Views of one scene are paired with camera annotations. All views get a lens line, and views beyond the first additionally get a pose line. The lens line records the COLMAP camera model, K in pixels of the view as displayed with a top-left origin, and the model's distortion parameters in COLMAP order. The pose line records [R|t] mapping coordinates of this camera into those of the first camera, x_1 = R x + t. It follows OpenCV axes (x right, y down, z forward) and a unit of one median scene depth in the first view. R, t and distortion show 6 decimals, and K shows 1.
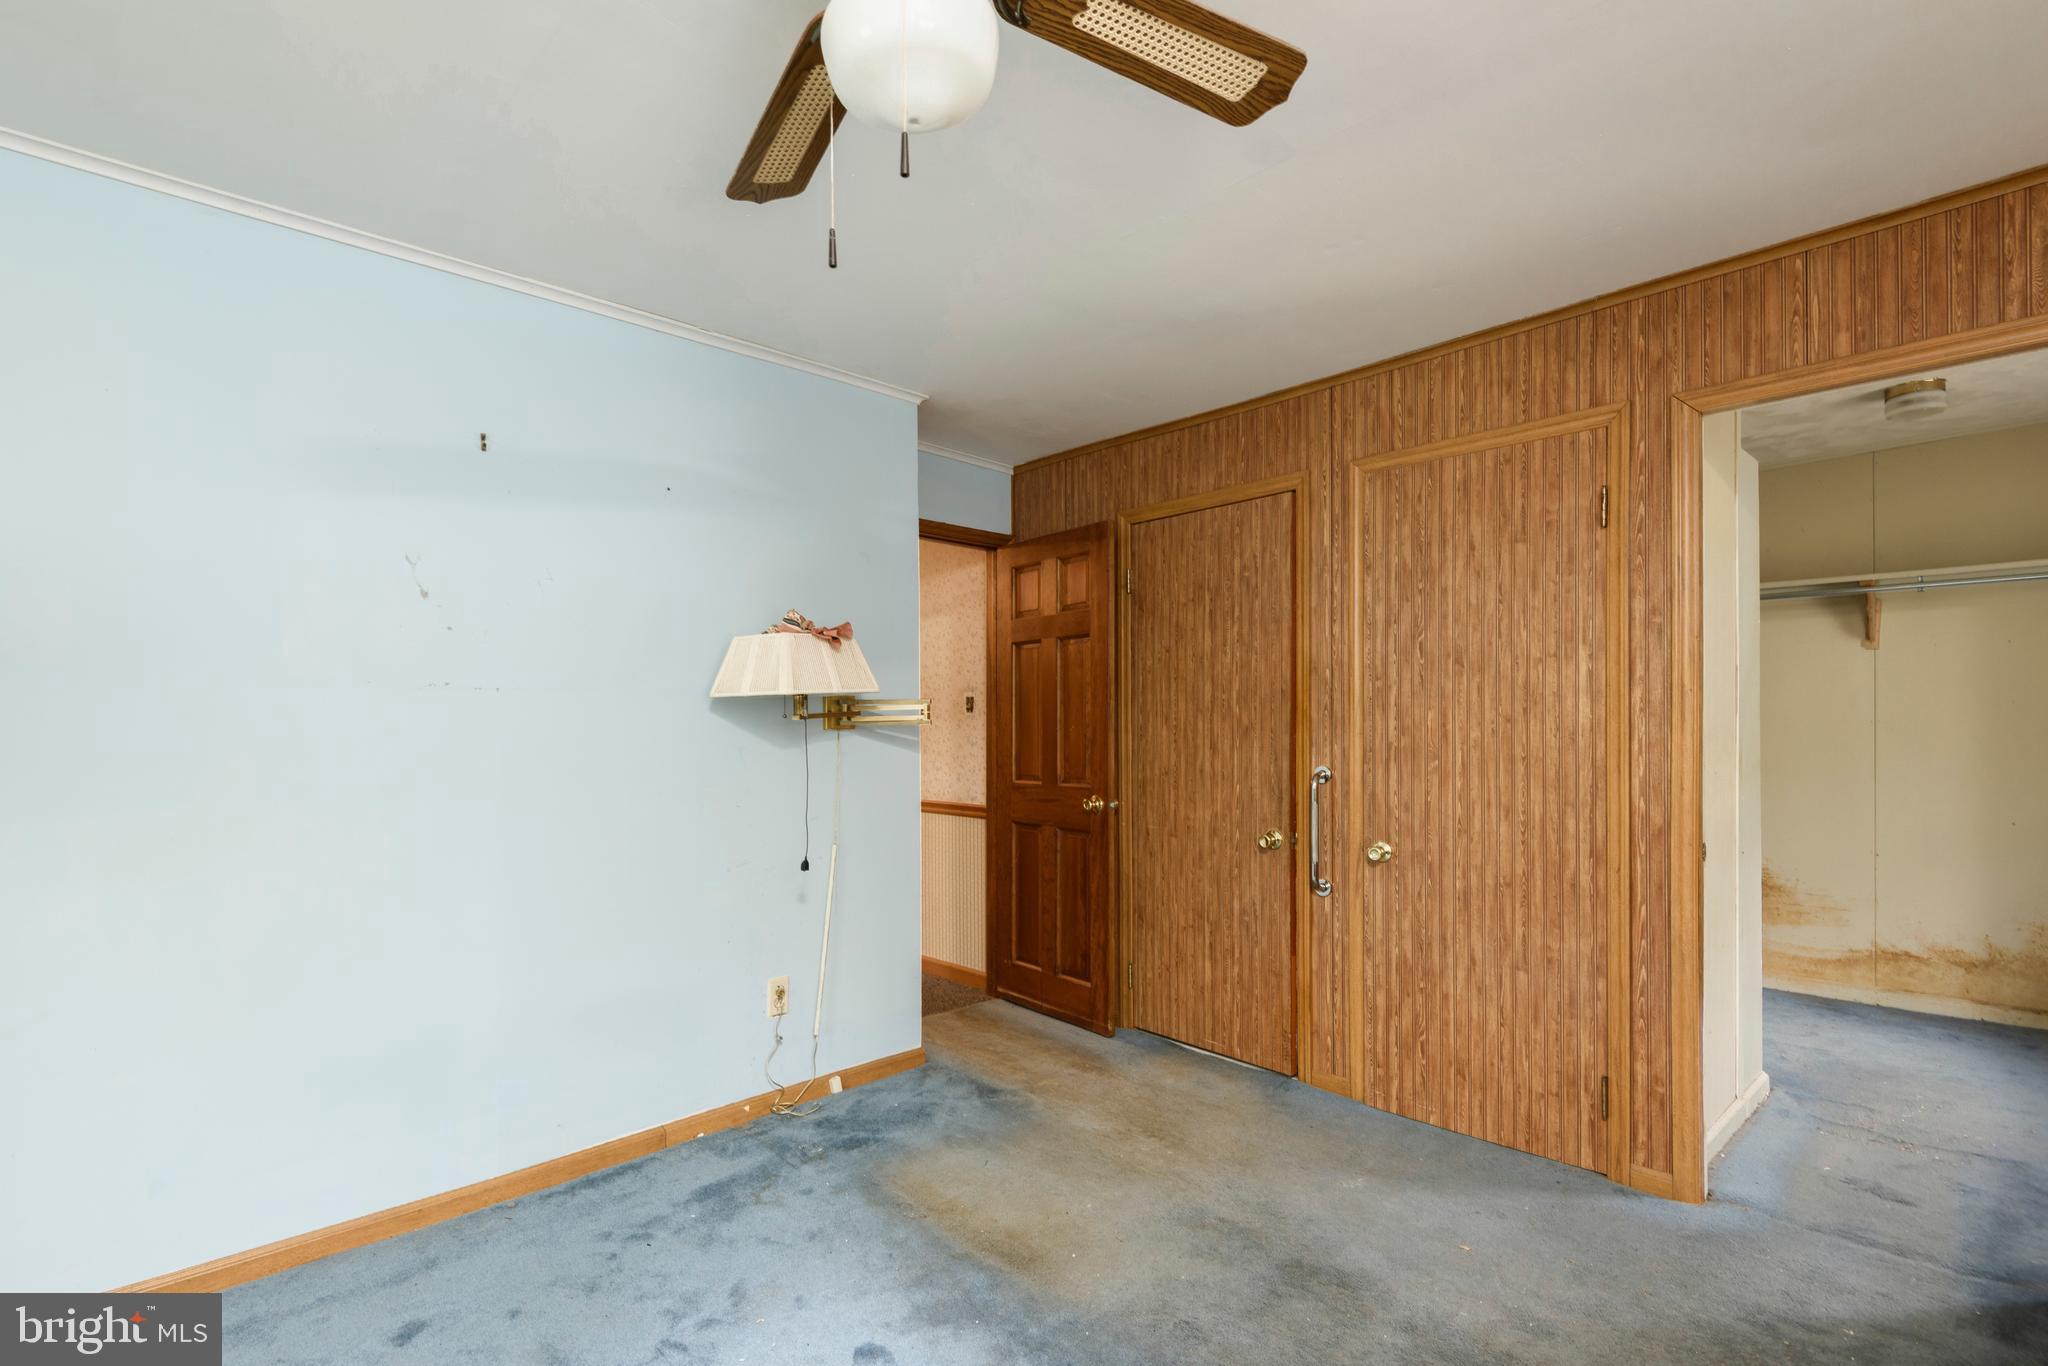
lens RADIAL K [[958.7, 0, 1015.1], [0, 958.7, 694.4], [0, 0, 1]] dist [0.039324, -0.022897]
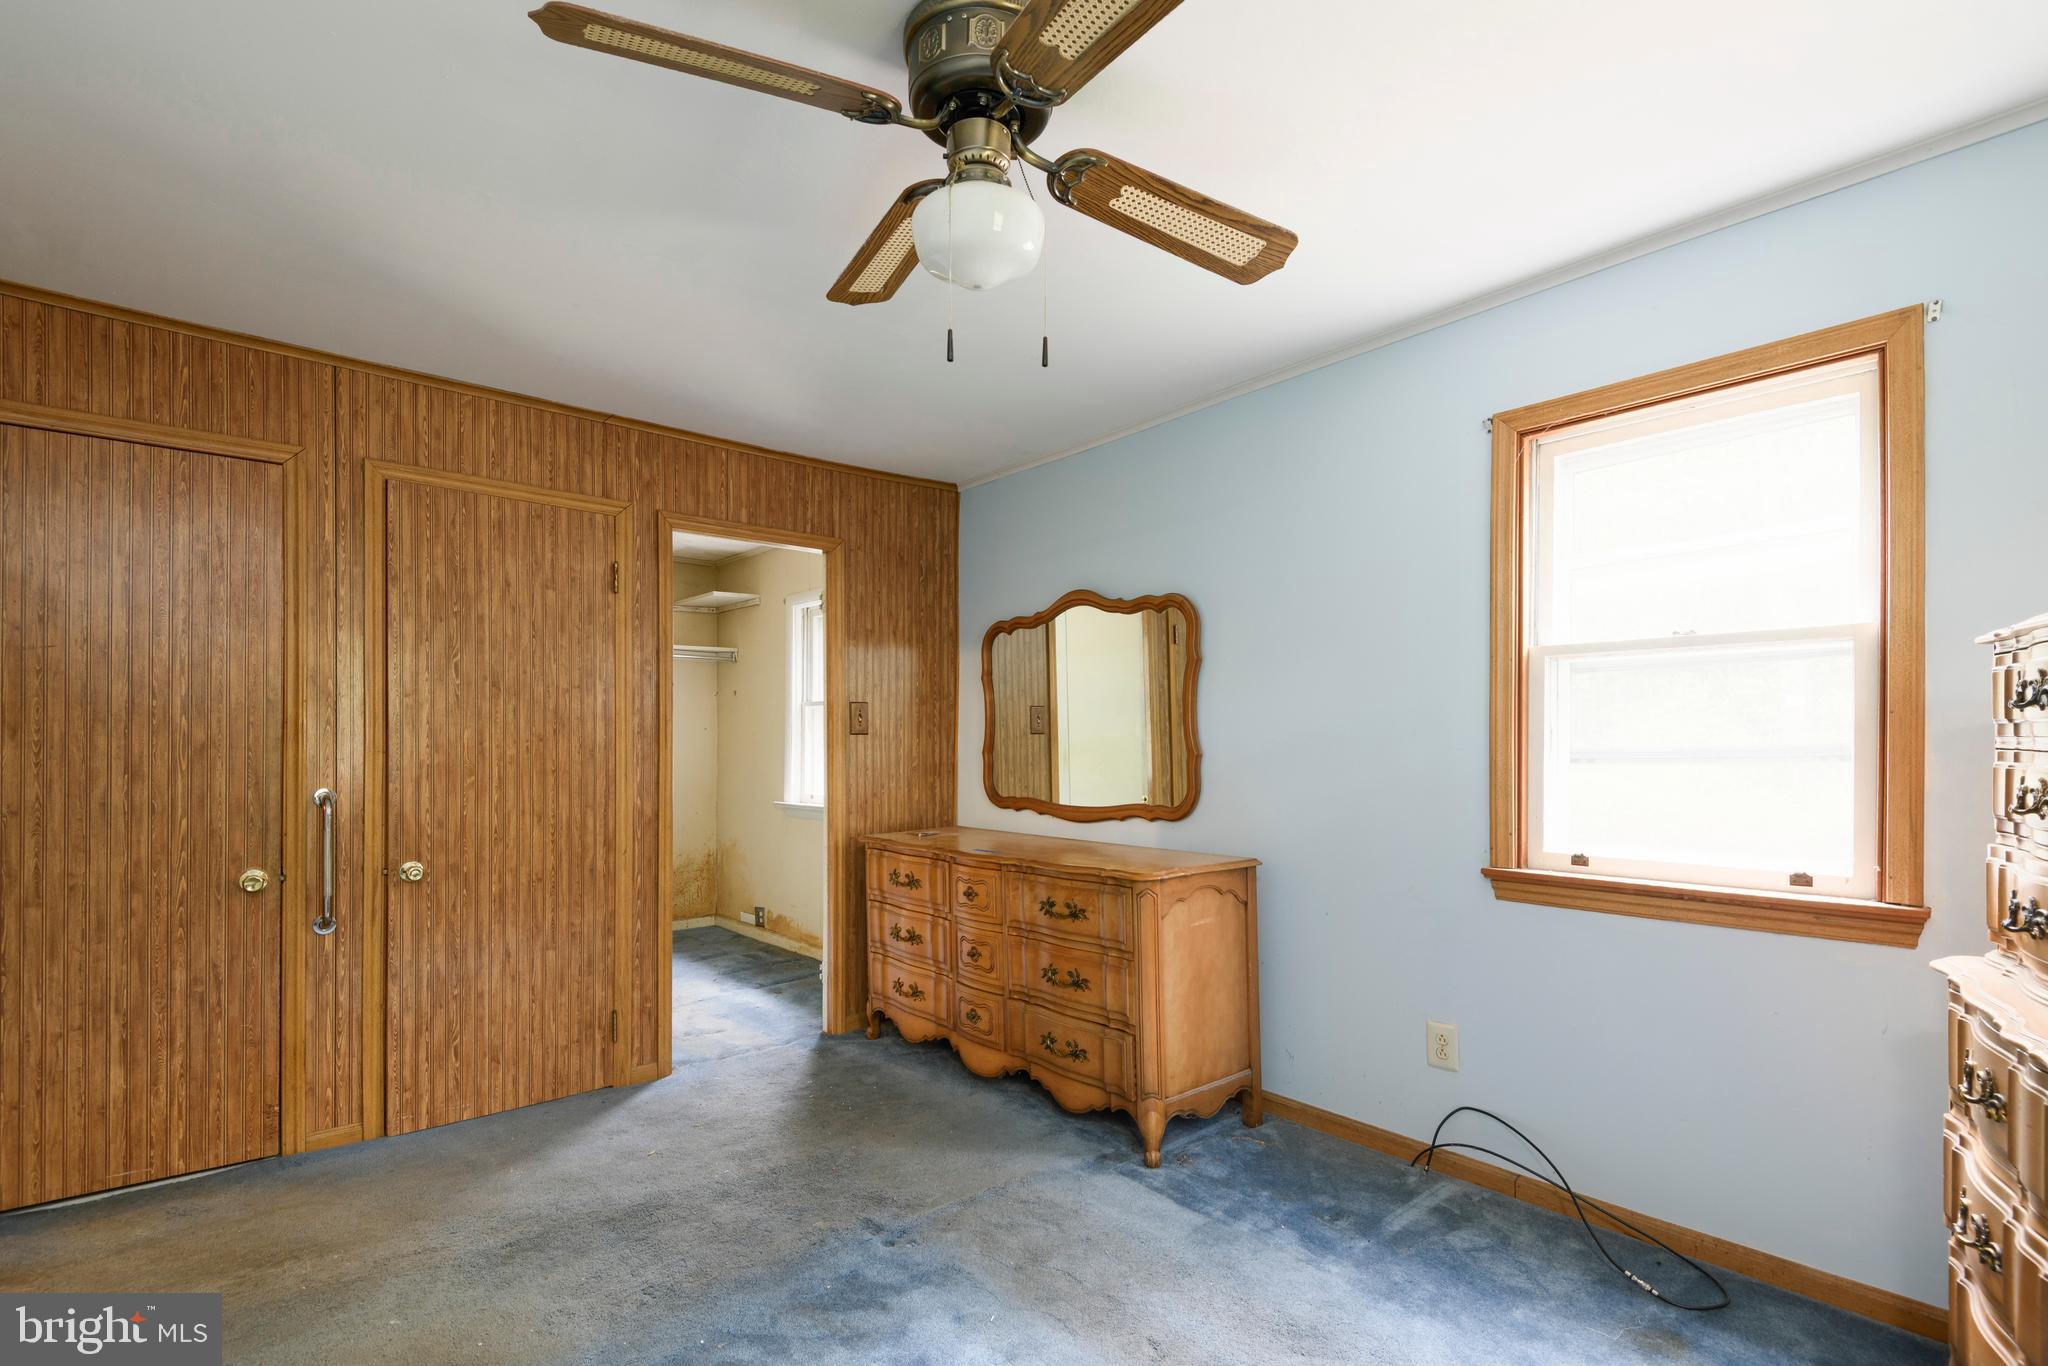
lens RADIAL K [[958.7, 0, 1015.1], [0, 958.7, 694.4], [0, 0, 1]] dist [0.039324, -0.022897]
pose [[0.055473, 0.050326, 0.997191, -0.611747], [-0.043335, 0.997909, -0.047952, 0.003701], [-0.997519, -0.040553, 0.057538, 0.352357]]
